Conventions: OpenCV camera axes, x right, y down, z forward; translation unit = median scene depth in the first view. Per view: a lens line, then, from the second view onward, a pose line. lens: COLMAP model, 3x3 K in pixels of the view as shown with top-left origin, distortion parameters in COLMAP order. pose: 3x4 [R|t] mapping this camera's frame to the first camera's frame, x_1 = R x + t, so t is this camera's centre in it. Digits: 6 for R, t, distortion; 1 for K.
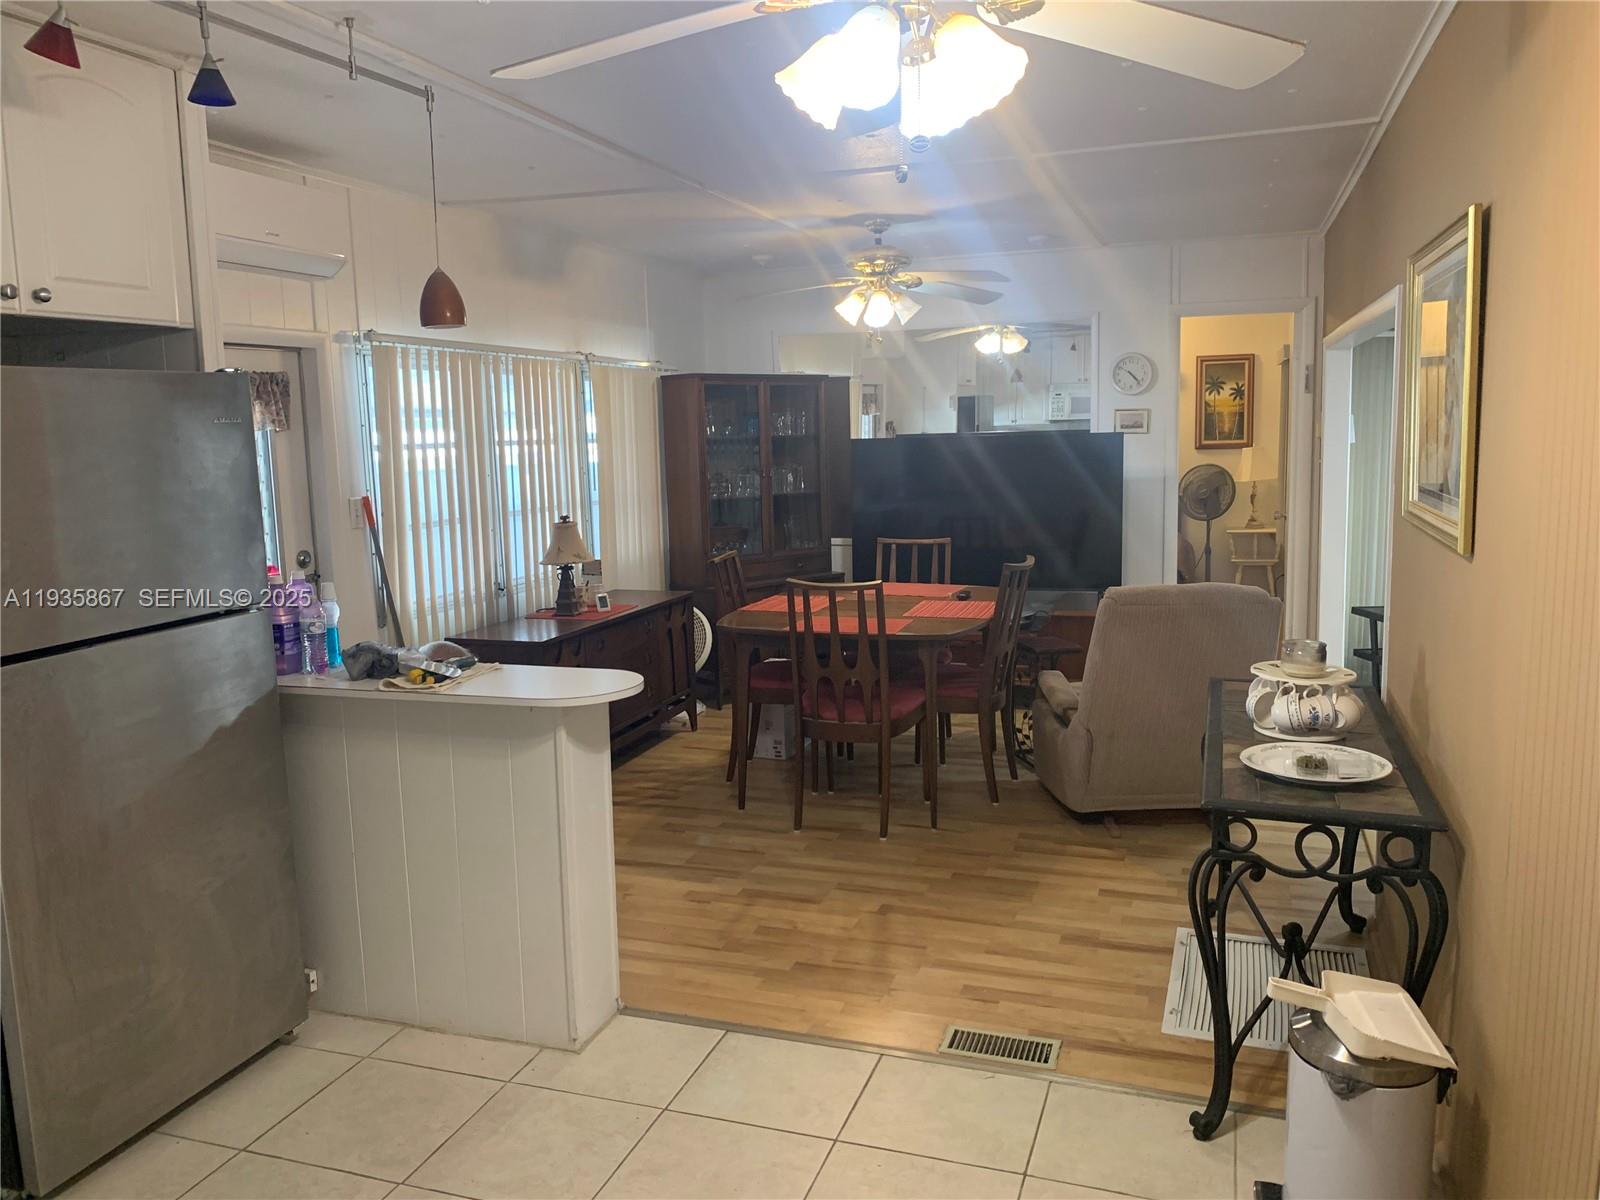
lens RADIAL K [[1219.8, 0, 799.5], [0, 1219.8, 591.4], [0, 0, 1]] dist [-0.008267, -0.003502]
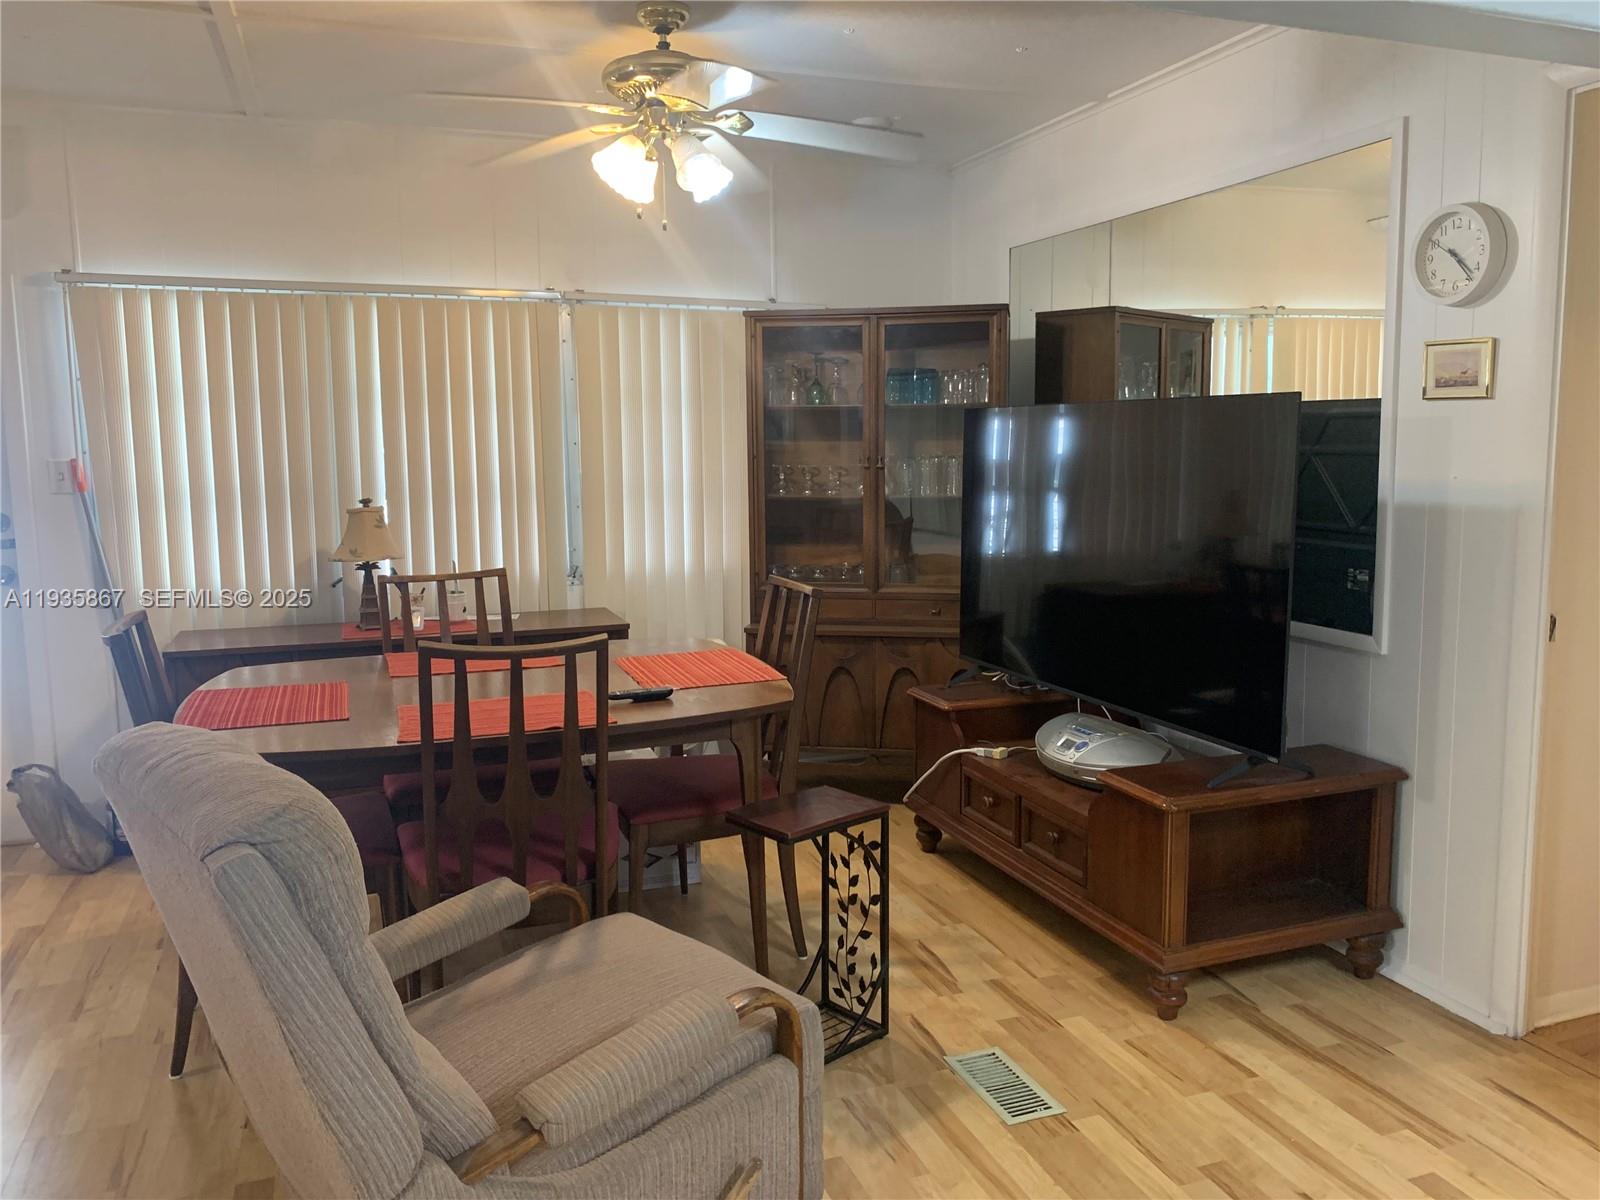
lens RADIAL K [[1219.8, 0, 799.5], [0, 1219.8, 591.4], [0, 0, 1]] dist [-0.008267, -0.003502]
pose [[0.638010, 0.113658, -0.761593, 0.507013], [-0.115319, 0.991996, 0.051437, -0.065784], [0.761344, 0.055009, 0.646011, 0.624062]]
